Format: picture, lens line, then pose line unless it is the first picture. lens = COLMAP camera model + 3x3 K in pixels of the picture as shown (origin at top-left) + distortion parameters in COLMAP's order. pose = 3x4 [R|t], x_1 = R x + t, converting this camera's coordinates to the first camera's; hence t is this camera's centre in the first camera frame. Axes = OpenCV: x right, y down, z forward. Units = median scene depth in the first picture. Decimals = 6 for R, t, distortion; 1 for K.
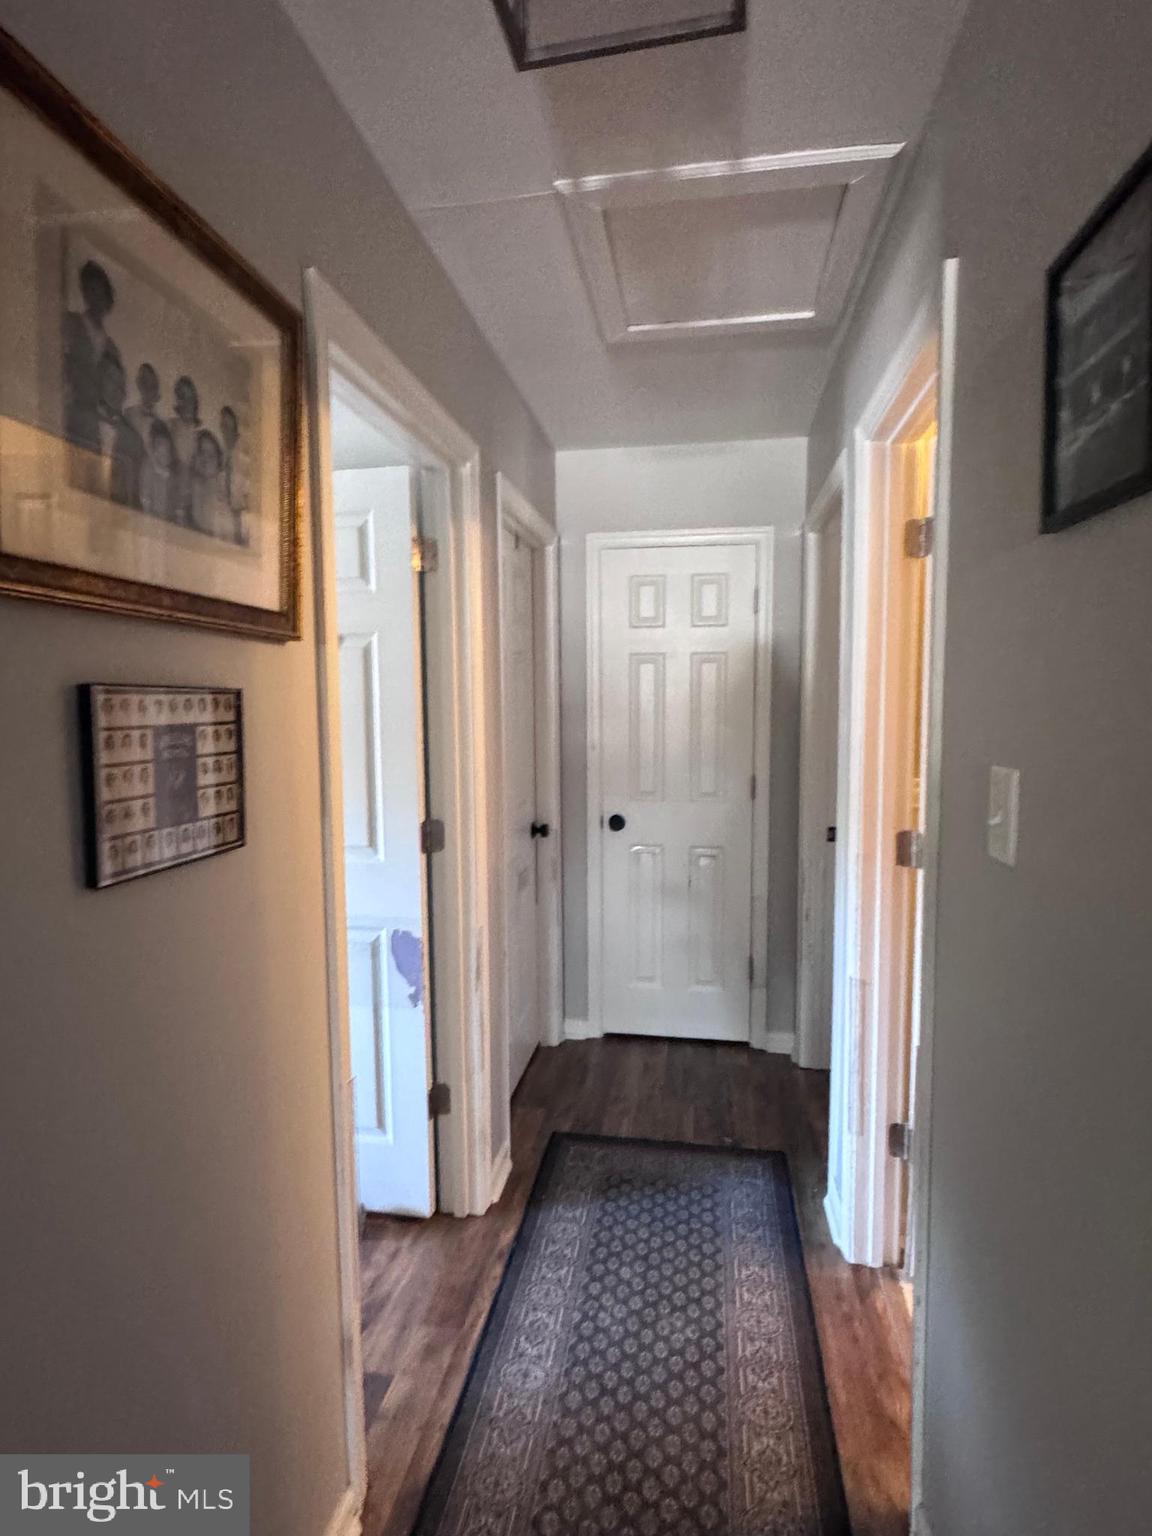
lens RADIAL K [[794.5, 0, 570.9], [0, 794.5, 764.4], [0, 0, 1]] dist [-0.003840, -0.000194]
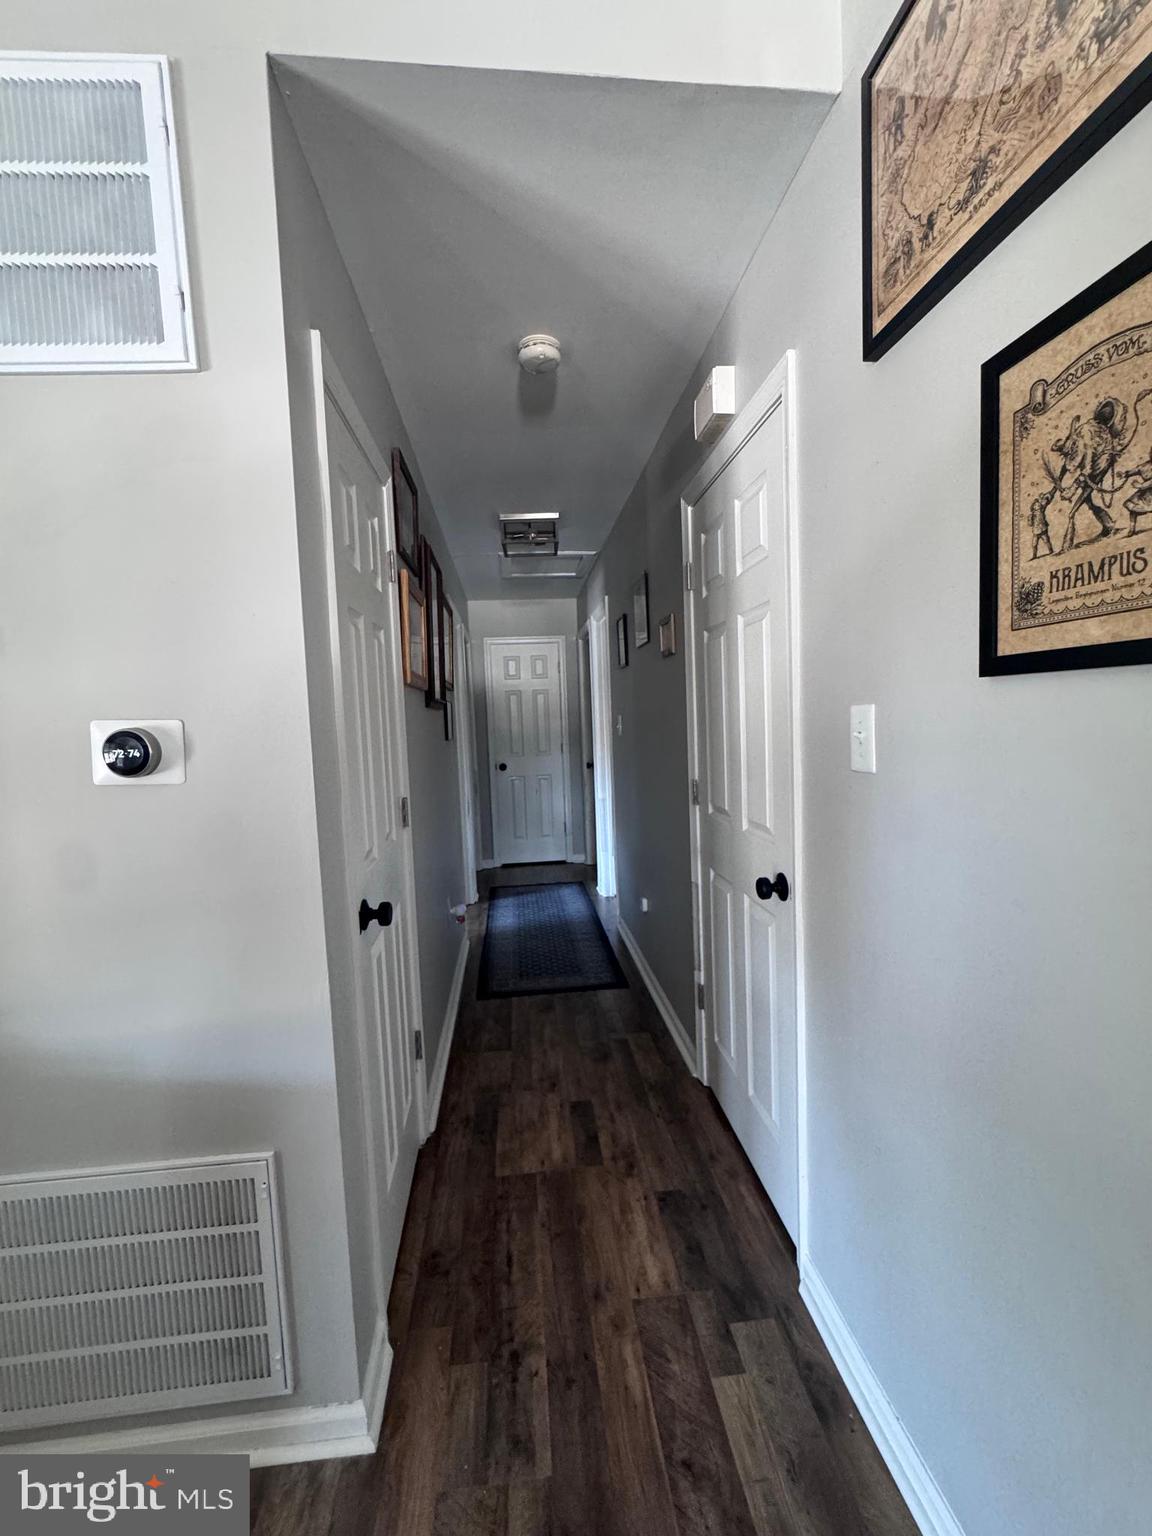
lens RADIAL K [[614.3, 0, 571.4], [0, 614.3, 766.4], [0, 0, 1]] dist [-0.002098, 0.000200]
pose [[0.966191, -0.050538, 0.252827, -0.199218], [0.052864, 0.998599, -0.002410, 0.089824], [-0.252351, 0.015694, 0.967509, -0.736472]]
